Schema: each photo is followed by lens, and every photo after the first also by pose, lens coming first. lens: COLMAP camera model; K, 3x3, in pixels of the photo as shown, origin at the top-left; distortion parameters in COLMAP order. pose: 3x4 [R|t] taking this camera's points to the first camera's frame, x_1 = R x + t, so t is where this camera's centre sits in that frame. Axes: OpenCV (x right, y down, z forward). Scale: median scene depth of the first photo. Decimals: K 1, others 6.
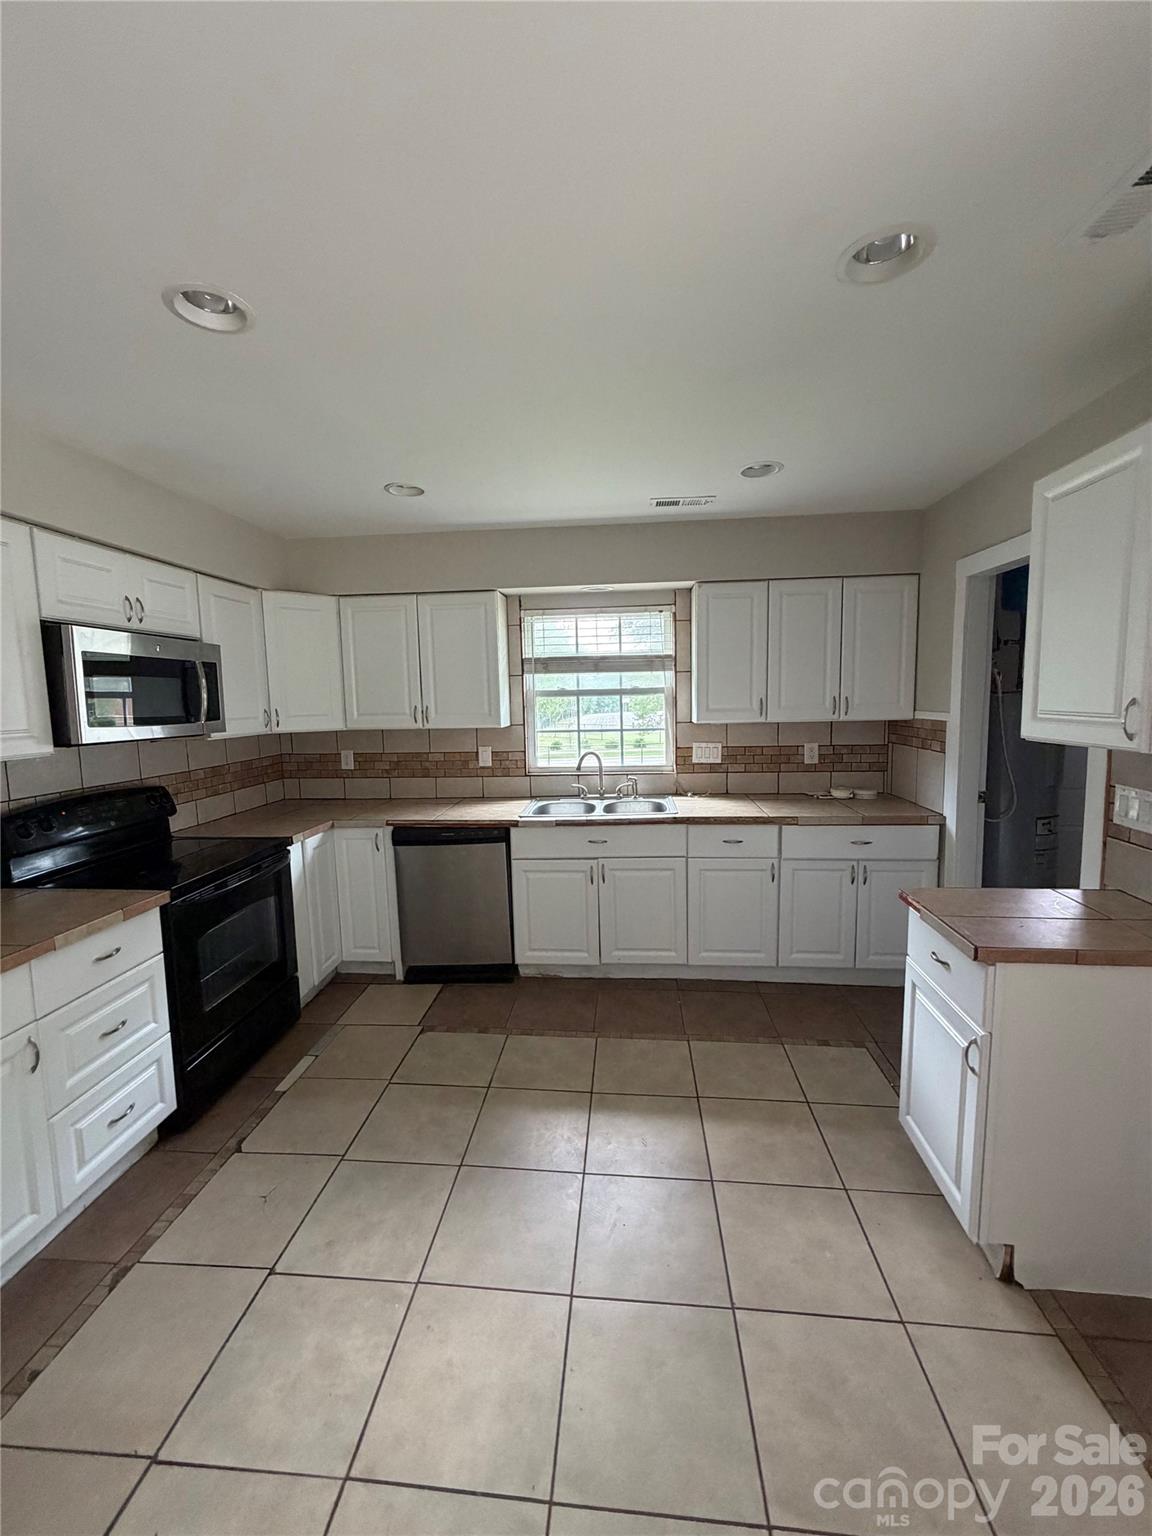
lens RADIAL K [[611.0, 0, 574.5], [0, 611.0, 764.0], [0, 0, 1]] dist [-0.001613, 0.001707]
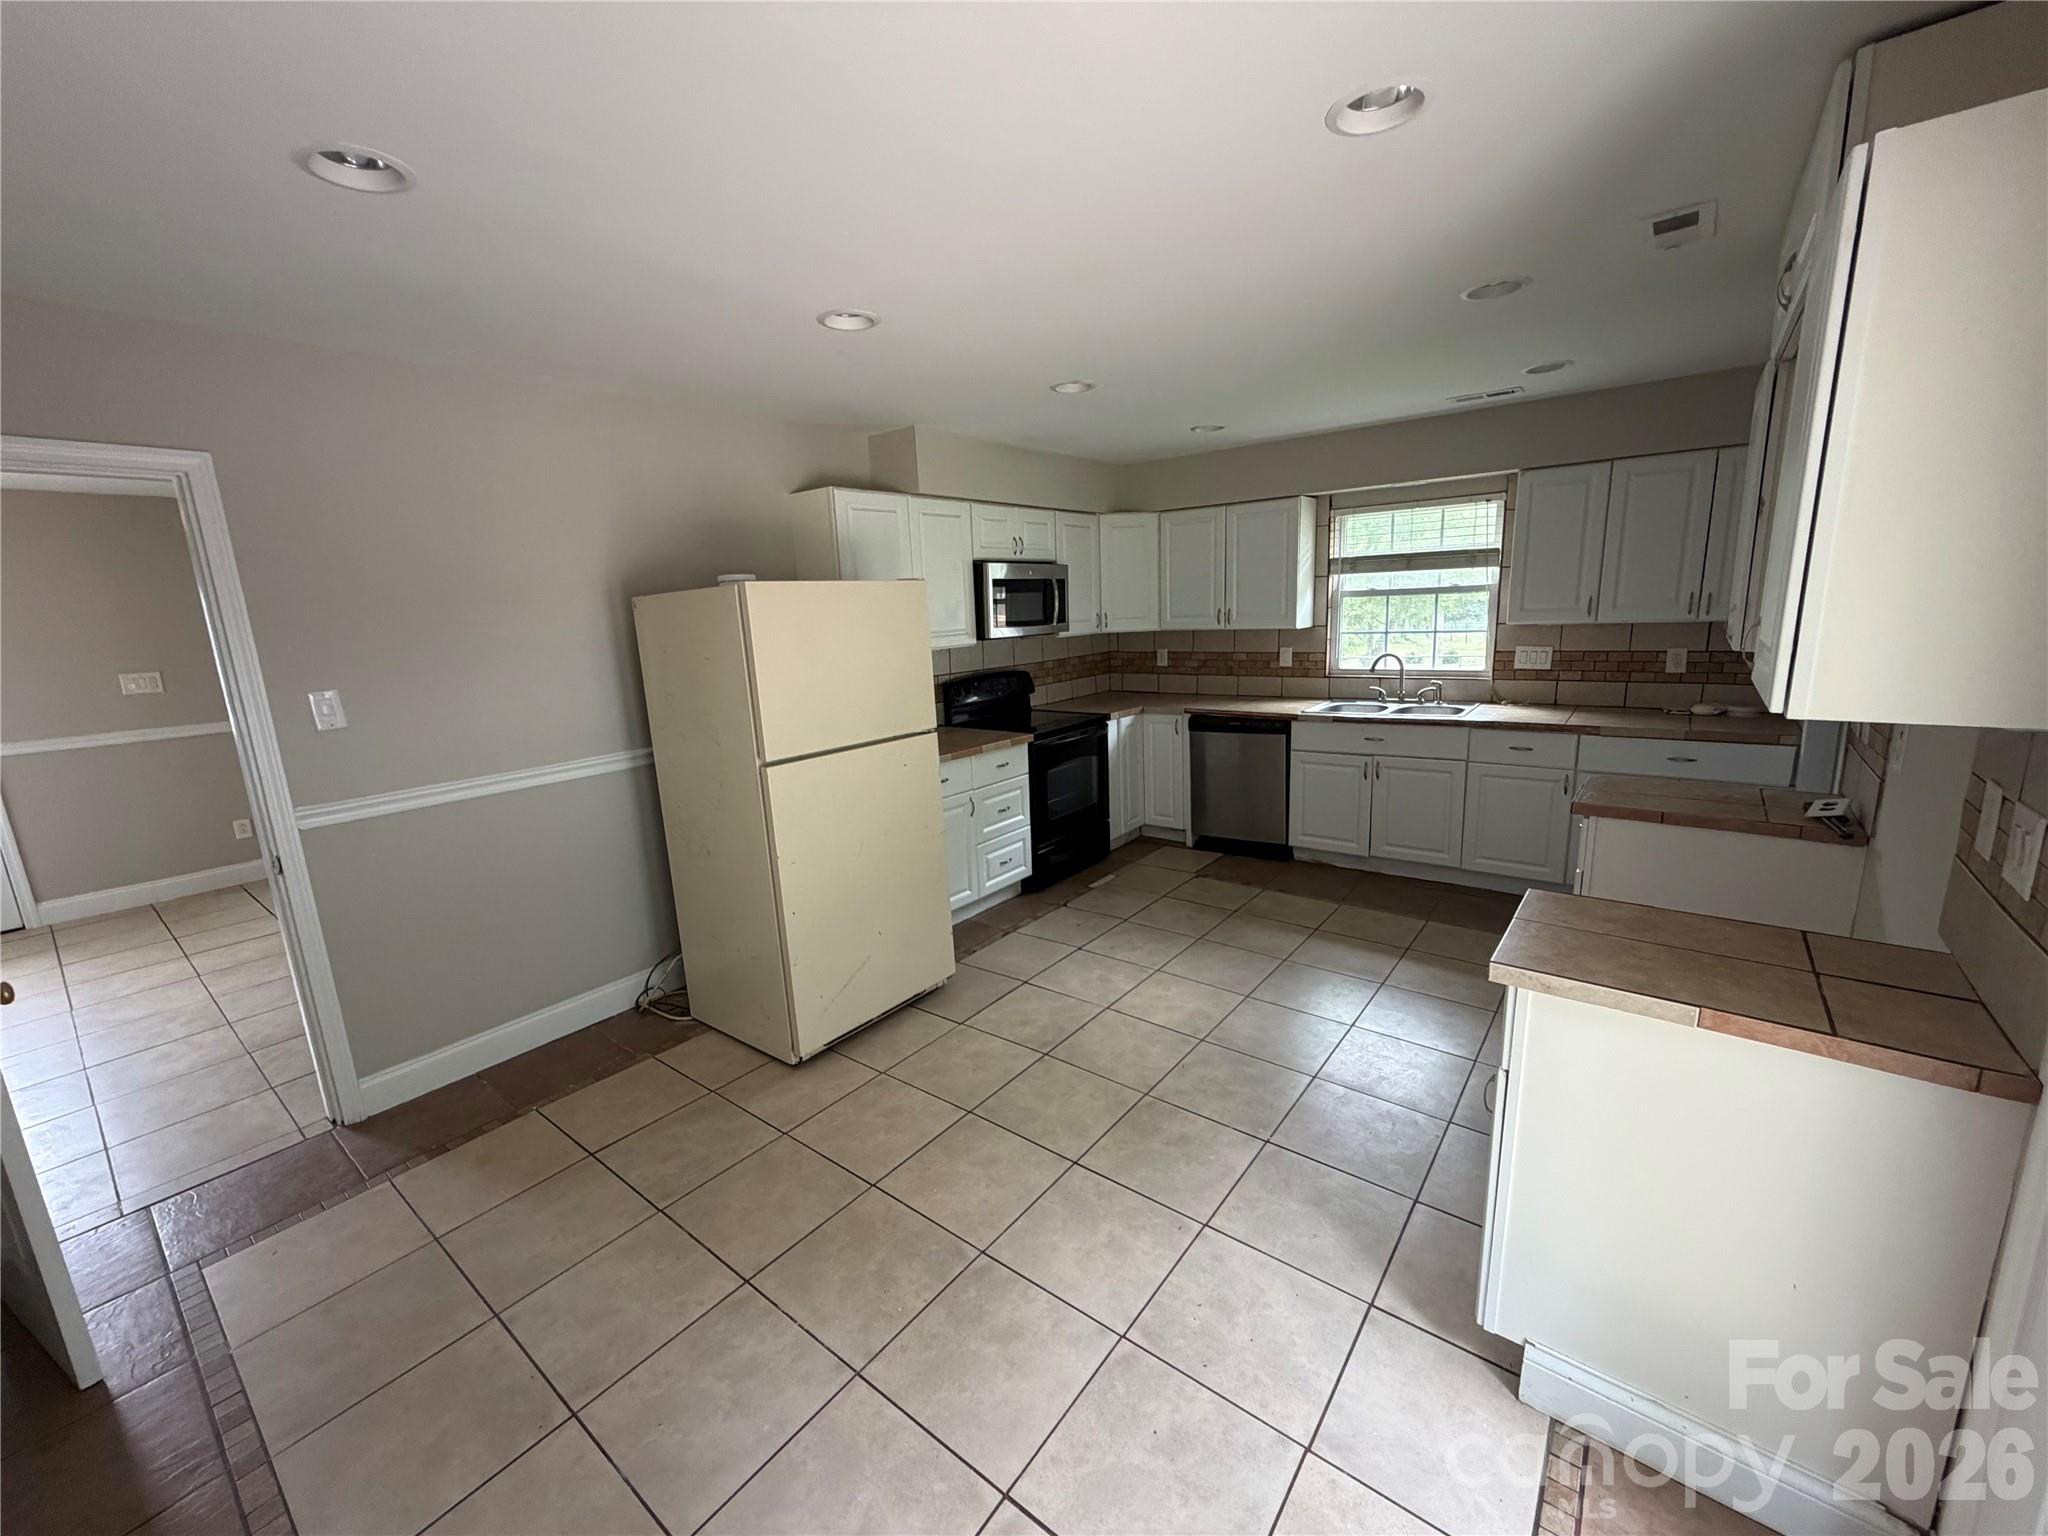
lens RADIAL K [[814.6, 0, 1015.3], [0, 814.6, 764.9], [0, 0, 1]] dist [-0.001613, 0.001707]
pose [[0.836182, 0.092984, -0.540512, 0.272904], [-0.035213, 0.992592, 0.116280, 0.029367], [0.547320, -0.078198, 0.833262, -0.487169]]
